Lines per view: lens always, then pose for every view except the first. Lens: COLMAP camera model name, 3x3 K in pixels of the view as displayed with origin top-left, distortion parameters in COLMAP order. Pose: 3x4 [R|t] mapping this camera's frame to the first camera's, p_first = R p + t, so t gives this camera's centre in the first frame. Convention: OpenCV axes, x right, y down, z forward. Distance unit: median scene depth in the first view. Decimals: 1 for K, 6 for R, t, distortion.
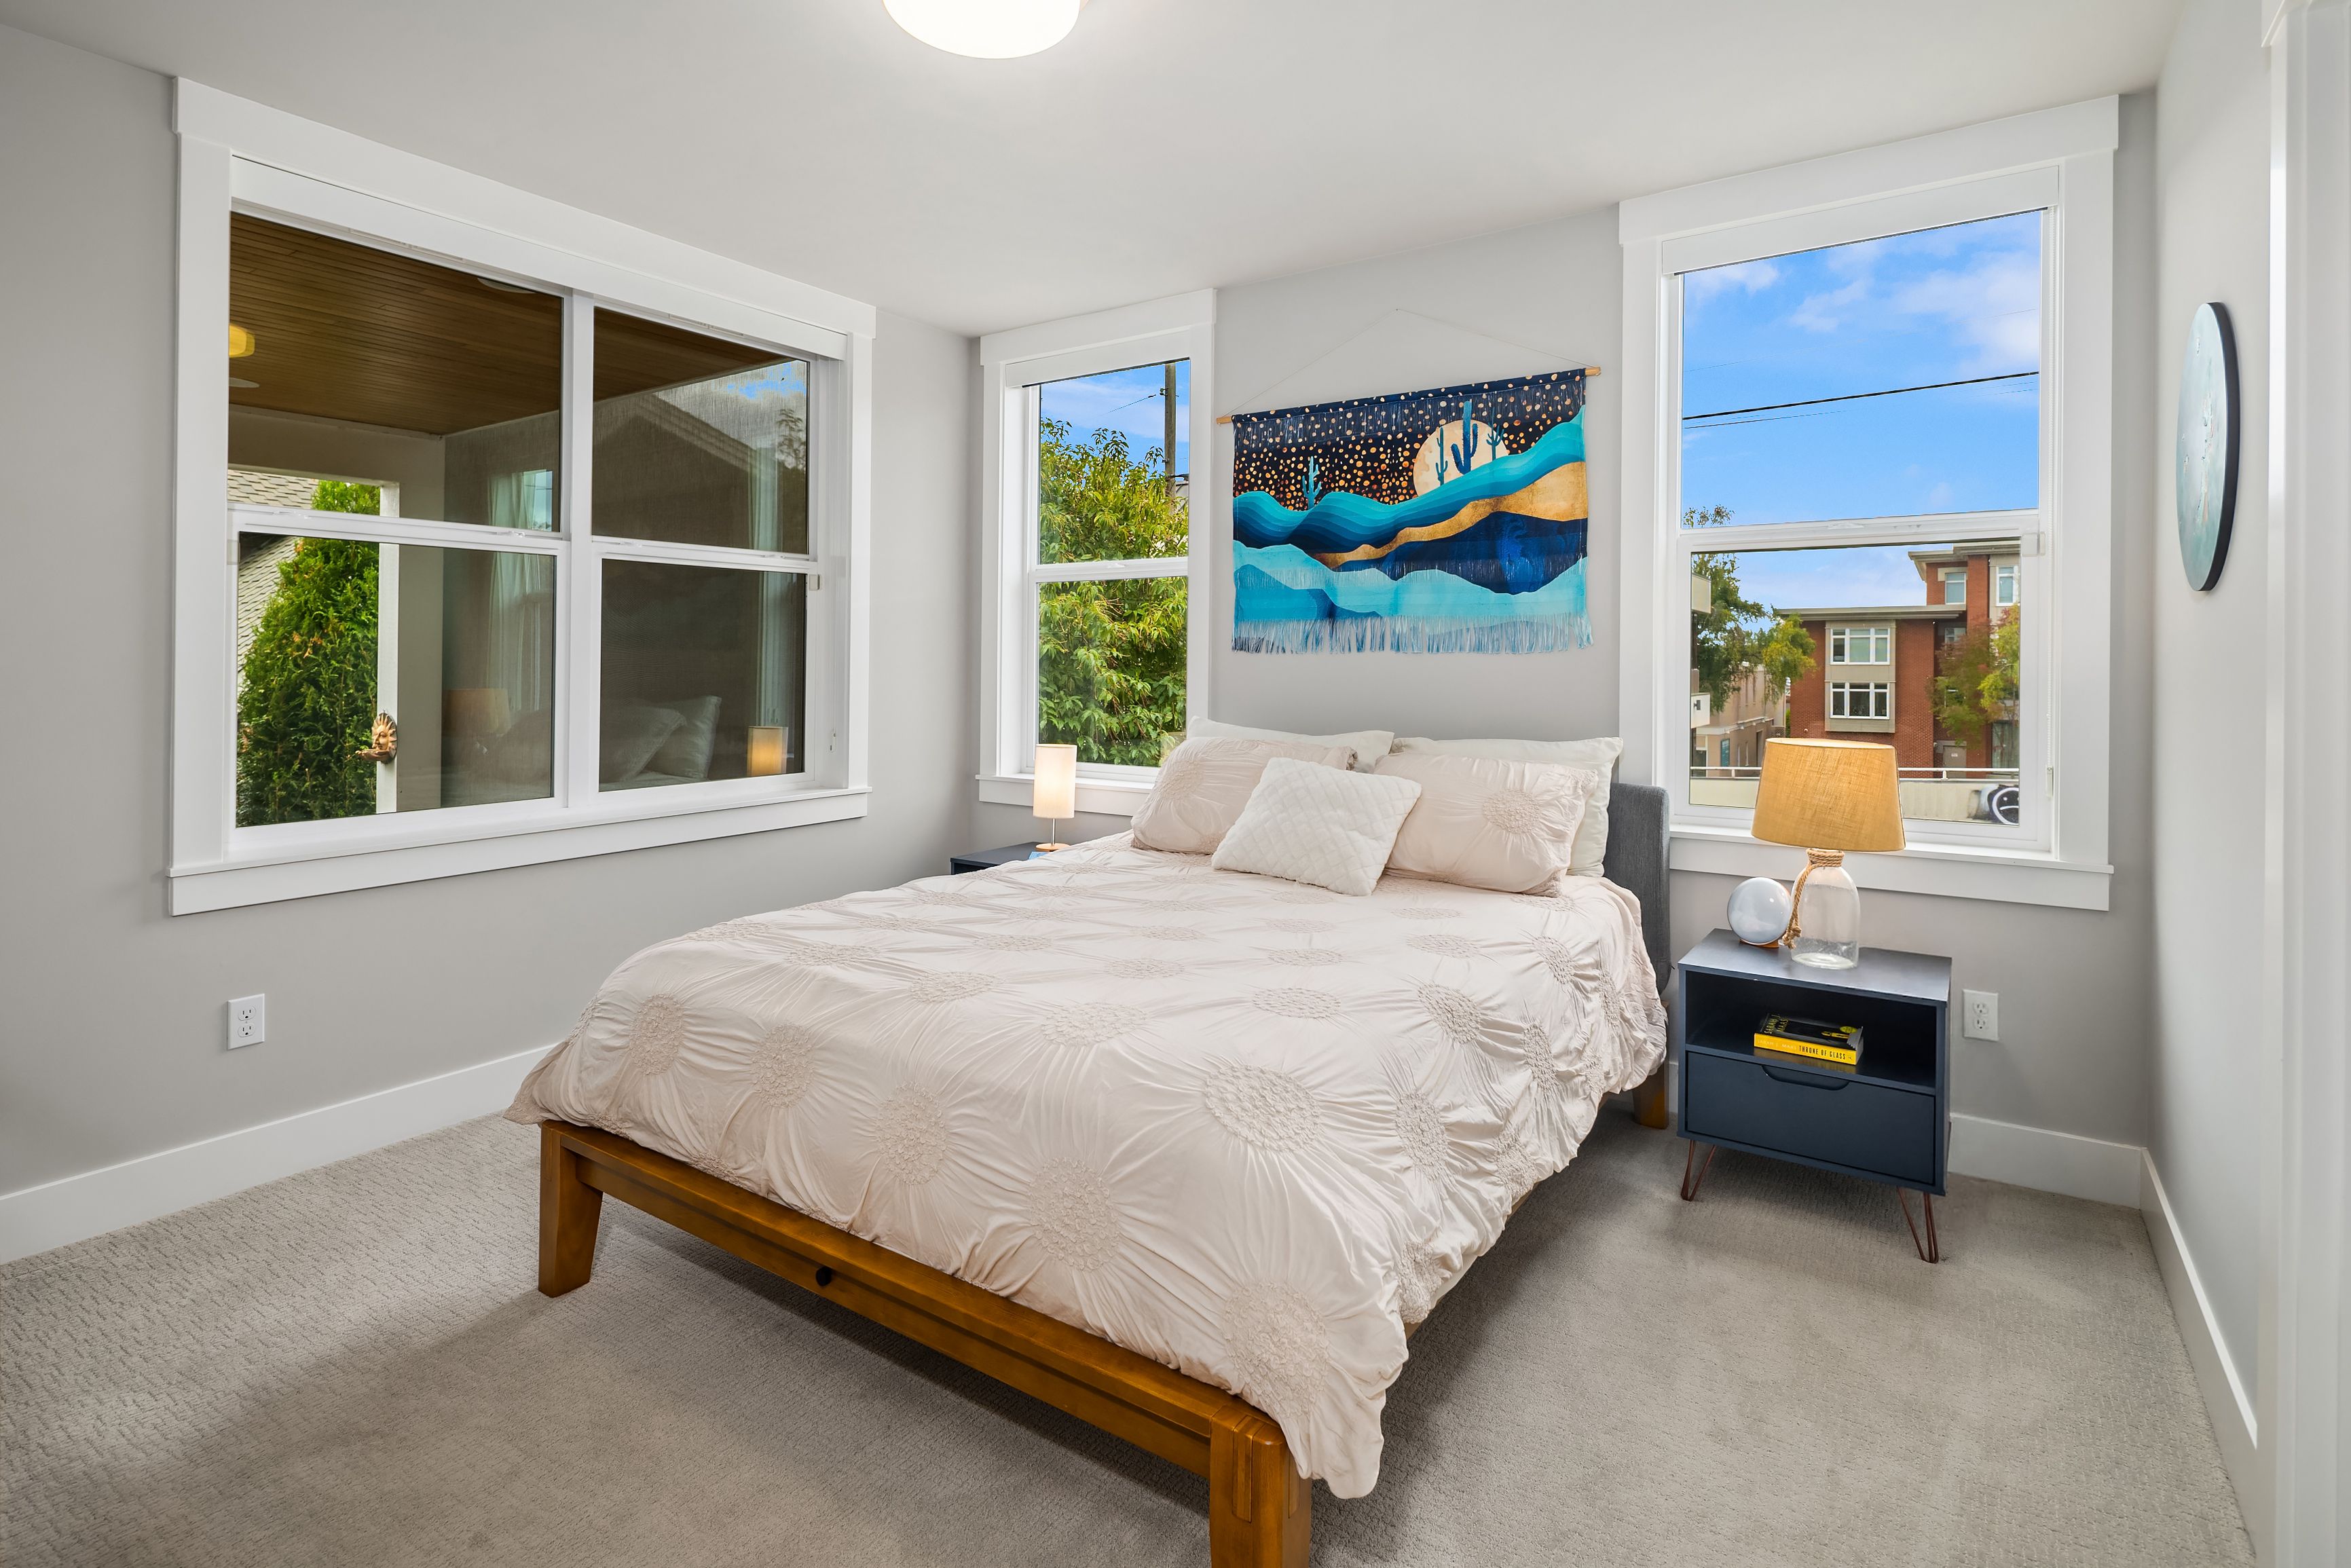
lens RADIAL K [[1147.1, 0, 1174.0], [0, 1147.1, 667.5], [0, 0, 1]] dist [-0.000814, 0.000087]
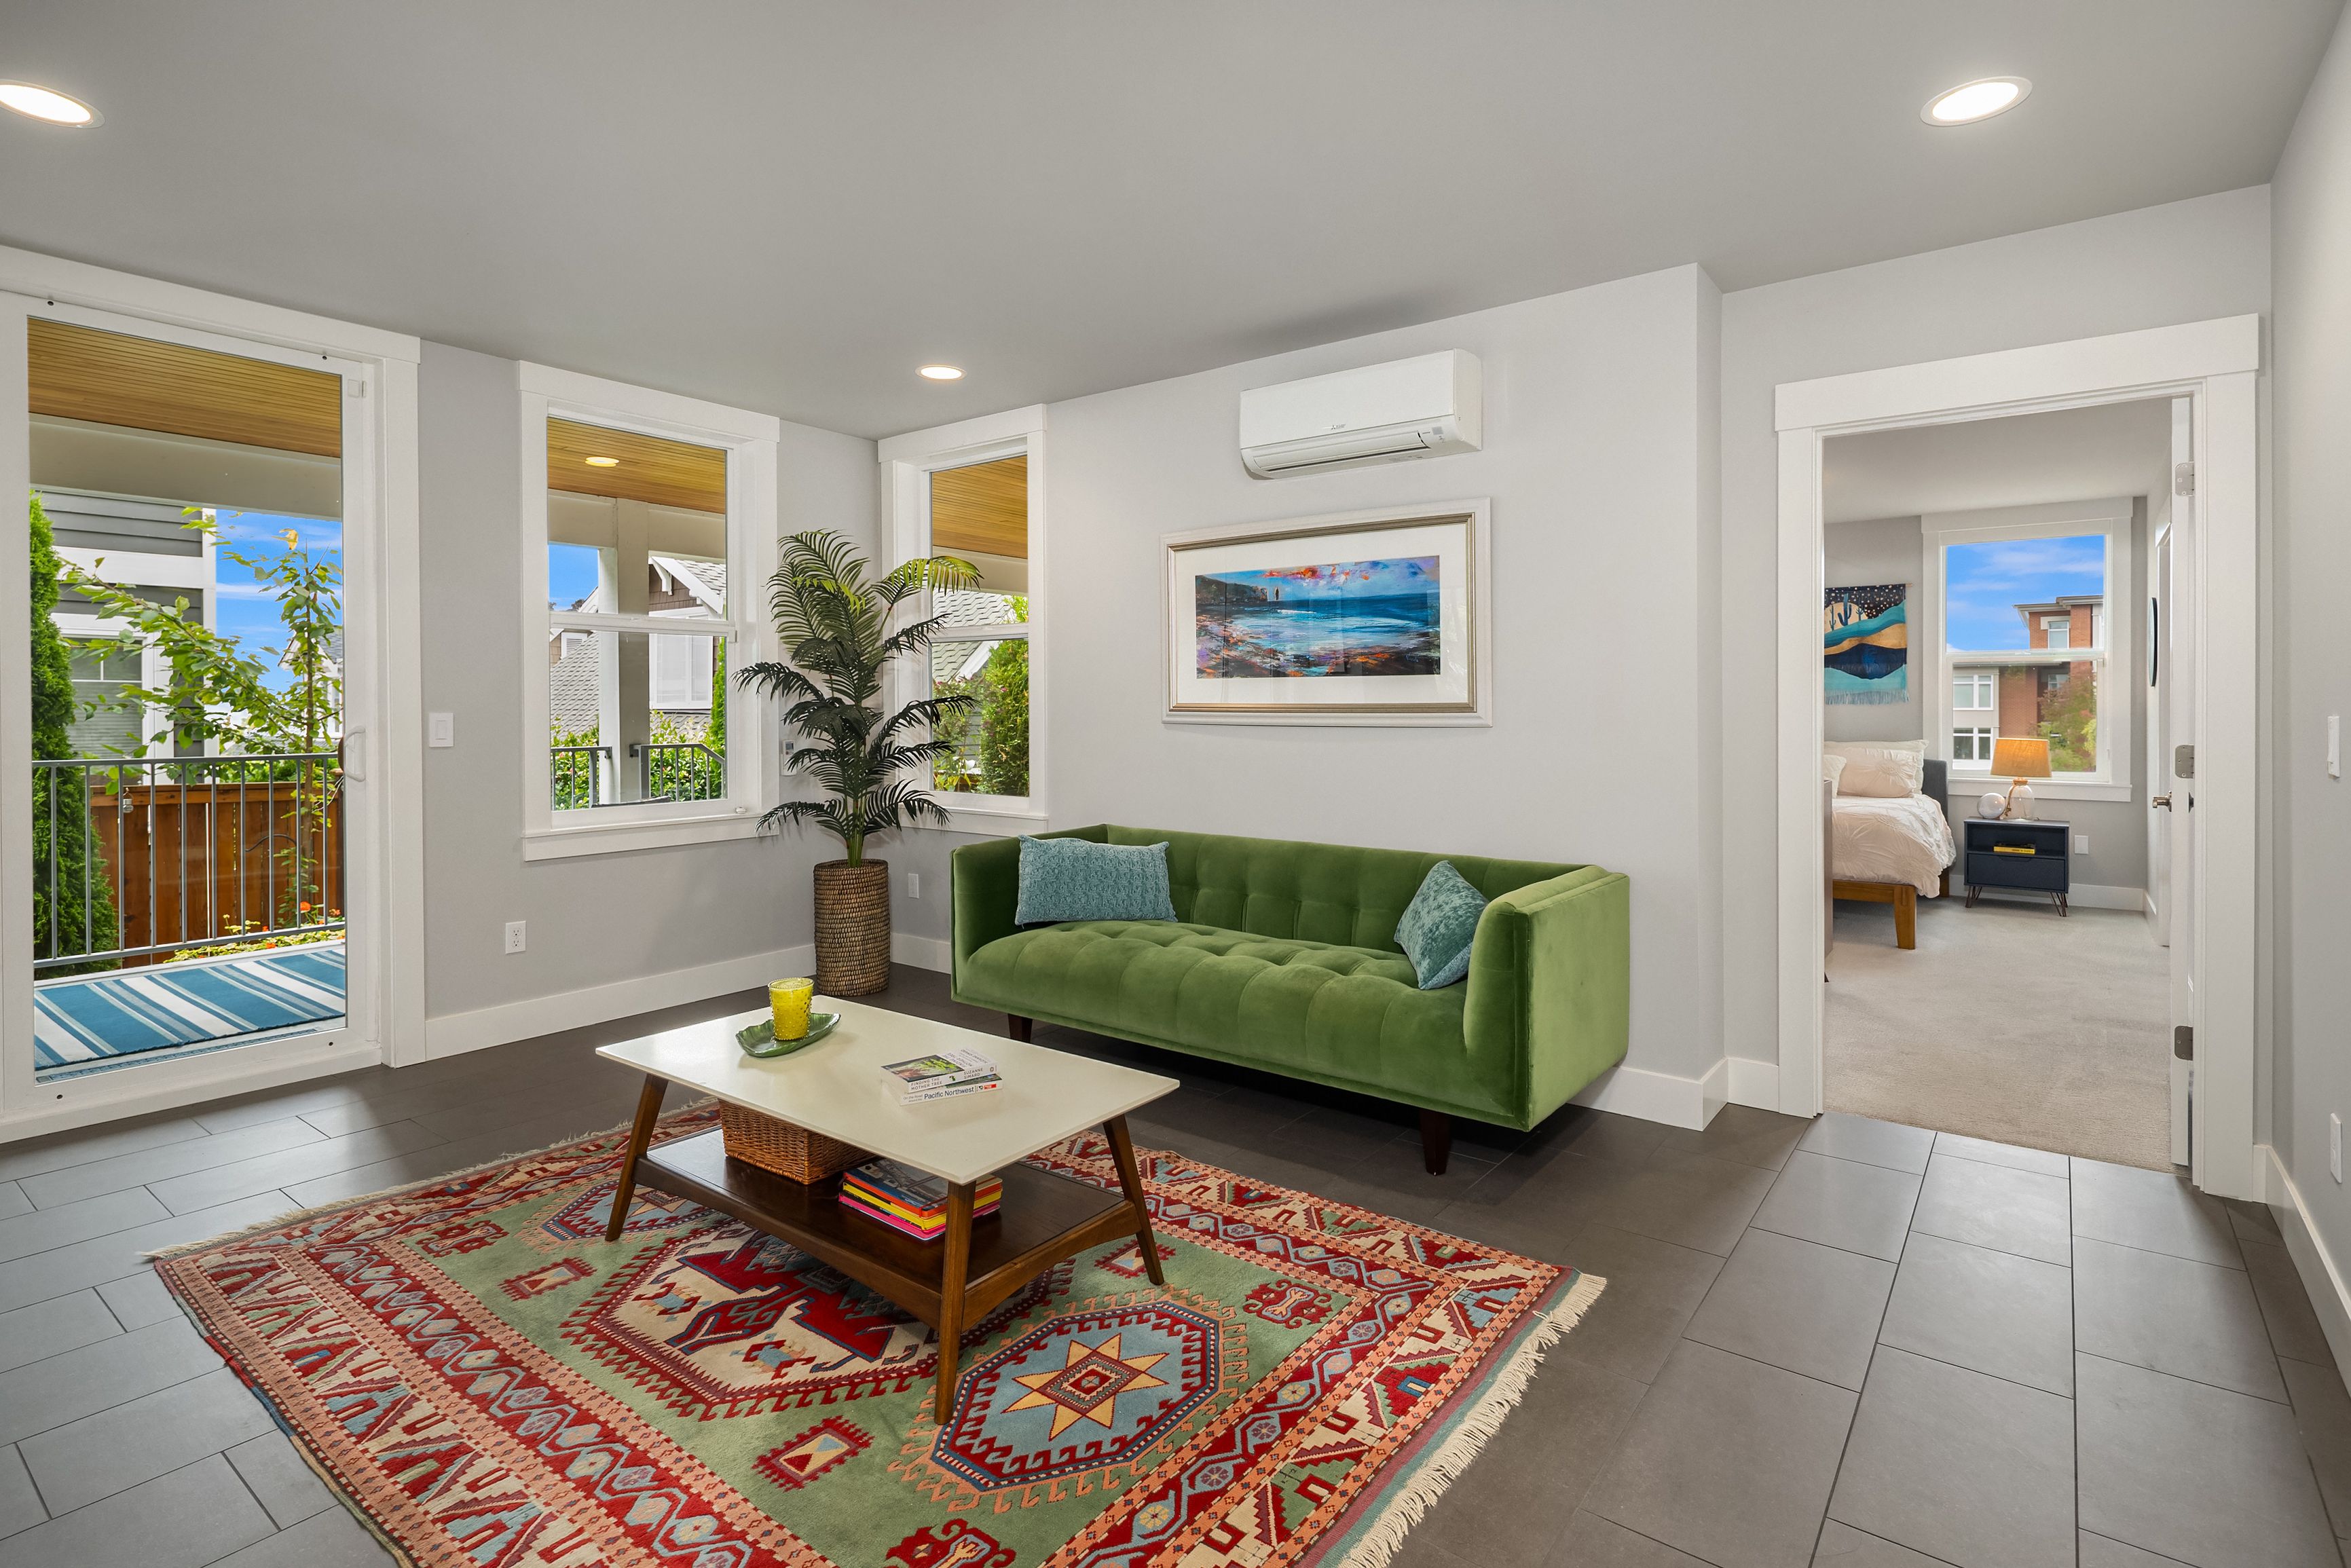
lens RADIAL K [[1147.1, 0, 1181.3], [0, 1147.1, 721.4], [0, 0, 1]] dist [-0.000814, 0.000087]
pose [[0.998575, -0.002123, -0.053316, -0.996983], [0.002423, 0.999982, 0.005574, 0.004644], [0.053304, -0.005696, 0.998562, -1.424712]]
